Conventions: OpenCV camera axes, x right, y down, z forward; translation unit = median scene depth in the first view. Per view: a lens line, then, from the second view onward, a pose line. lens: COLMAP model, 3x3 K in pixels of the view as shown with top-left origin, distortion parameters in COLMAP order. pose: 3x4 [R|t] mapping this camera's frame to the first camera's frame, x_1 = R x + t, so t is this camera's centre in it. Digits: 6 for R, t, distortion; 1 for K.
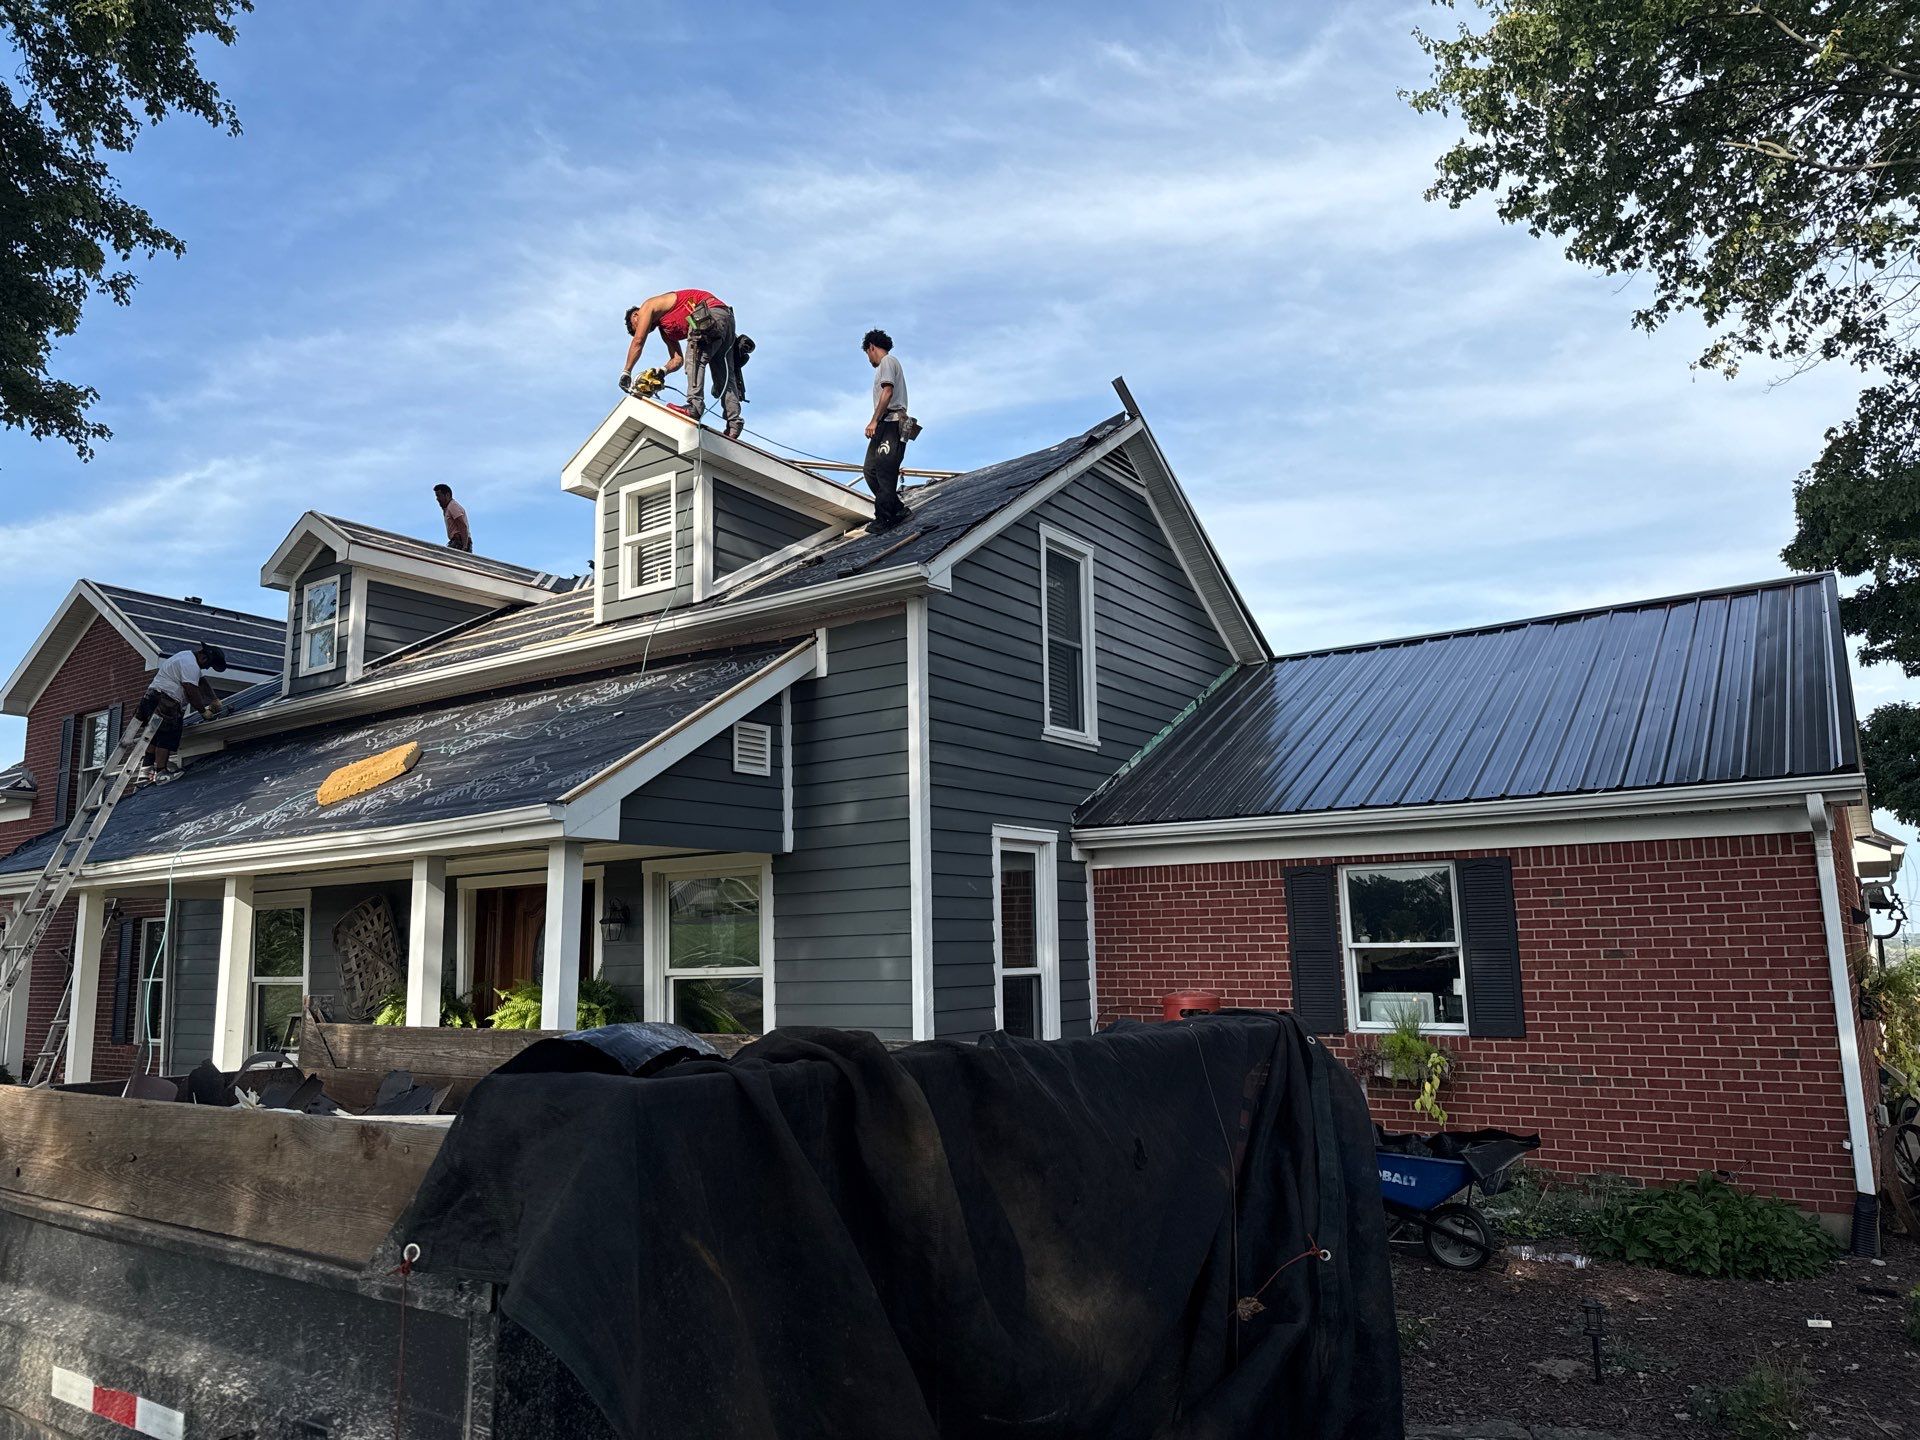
lens RADIAL K [[1301.4, 0, 960.0], [0, 1301.4, 720.0], [0, 0, 1]] dist [0.006744, -0.028366]
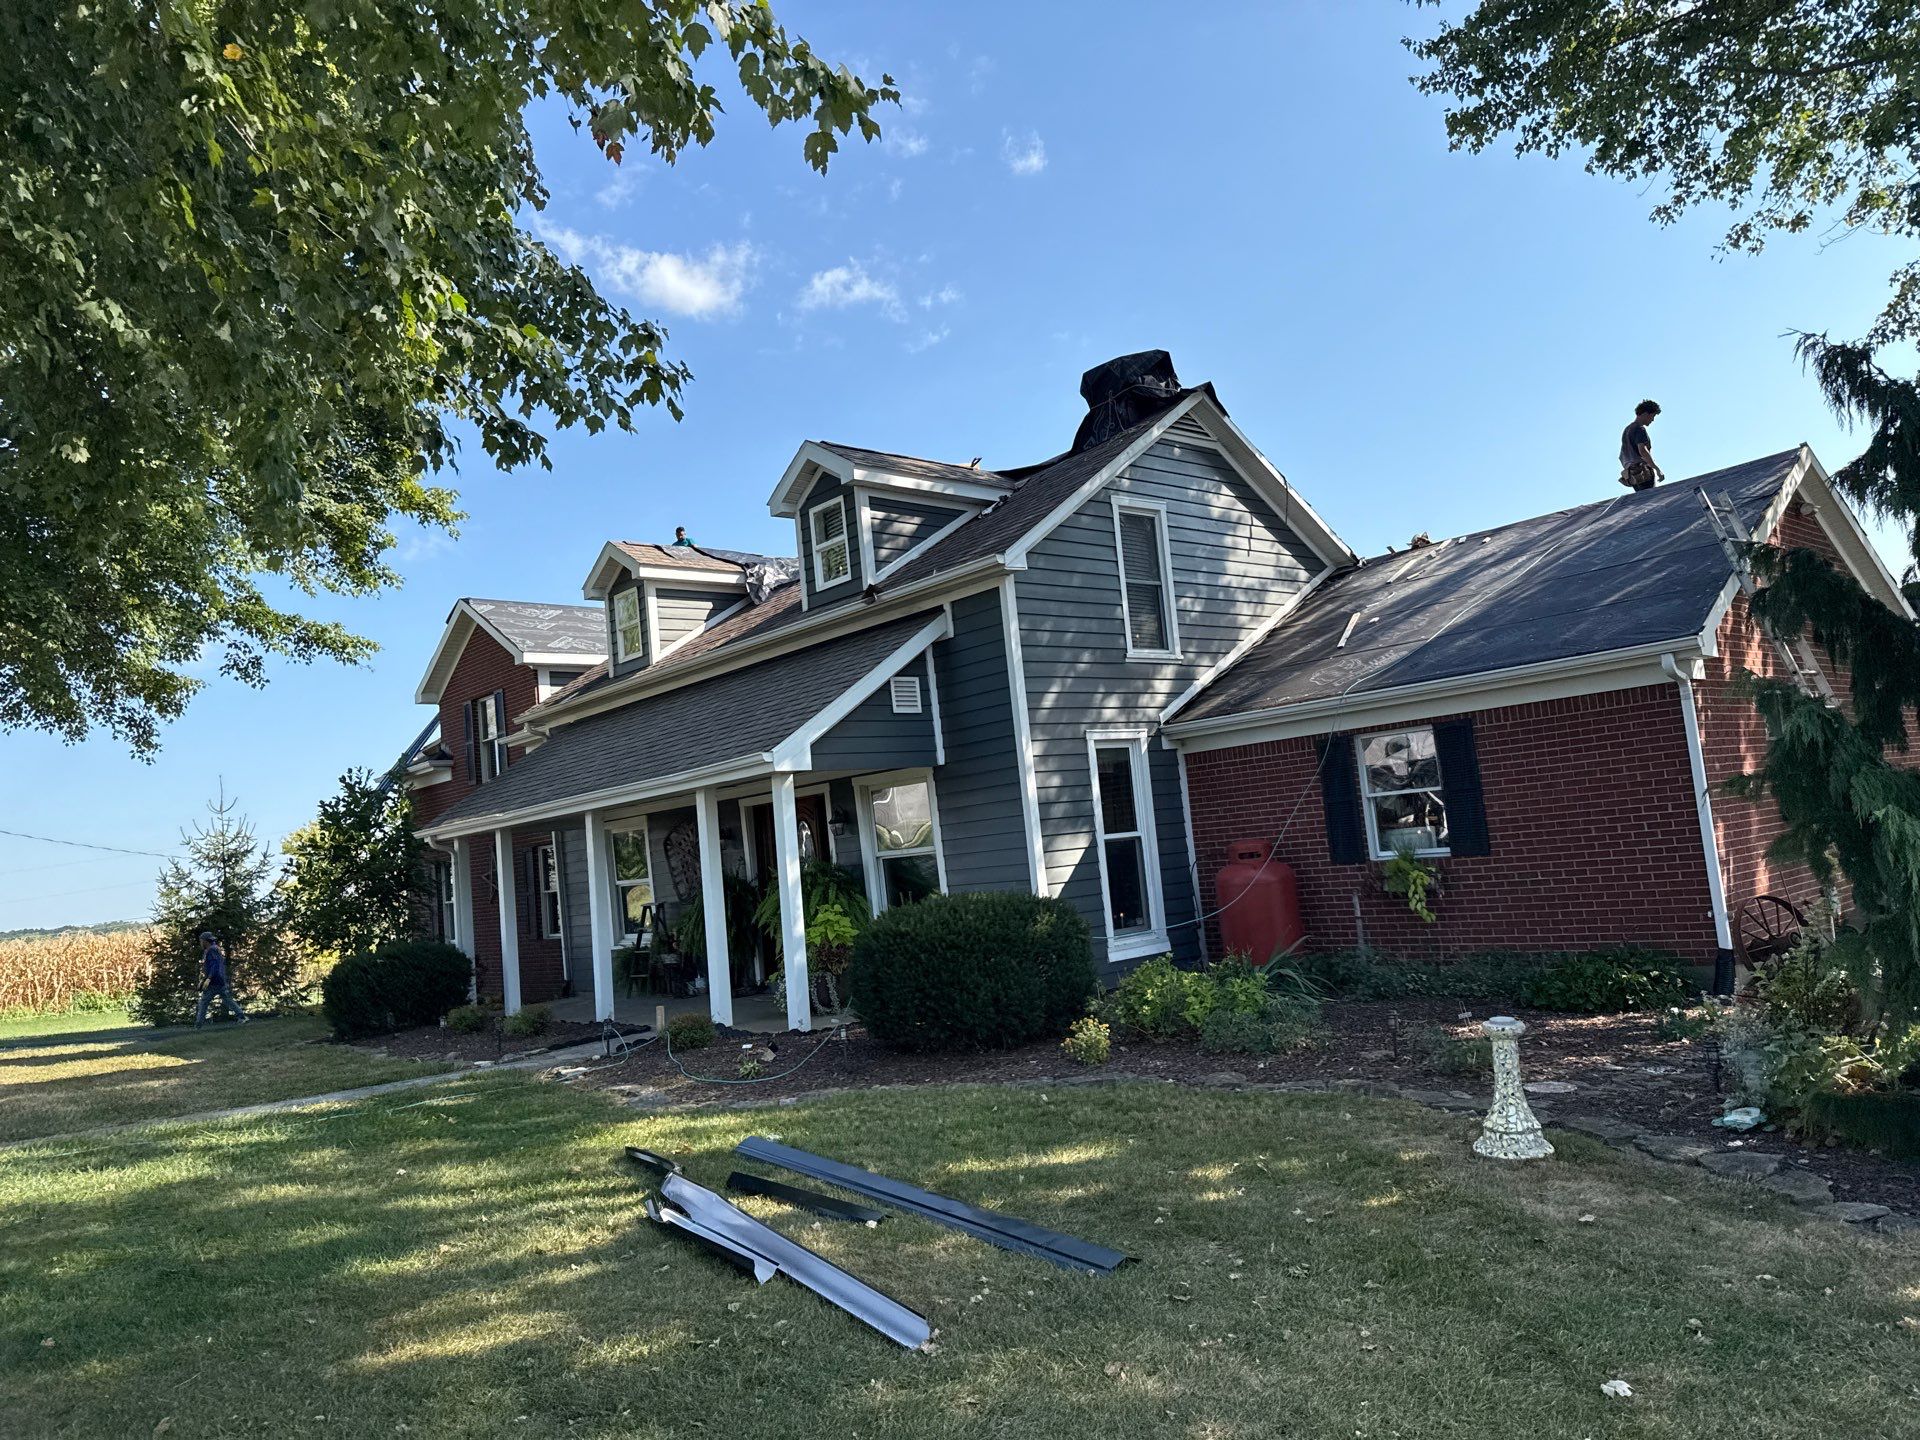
lens RADIAL K [[1340.0, 0, 960.0], [0, 1340.0, 720.0], [0, 0, 1]] dist [-0.001831, 0.000208]
pose [[0.964980, -0.098226, -0.243238, 0.224322], [0.118624, 0.990423, 0.070650, -0.042390], [0.233969, -0.097030, 0.967390, -0.363672]]
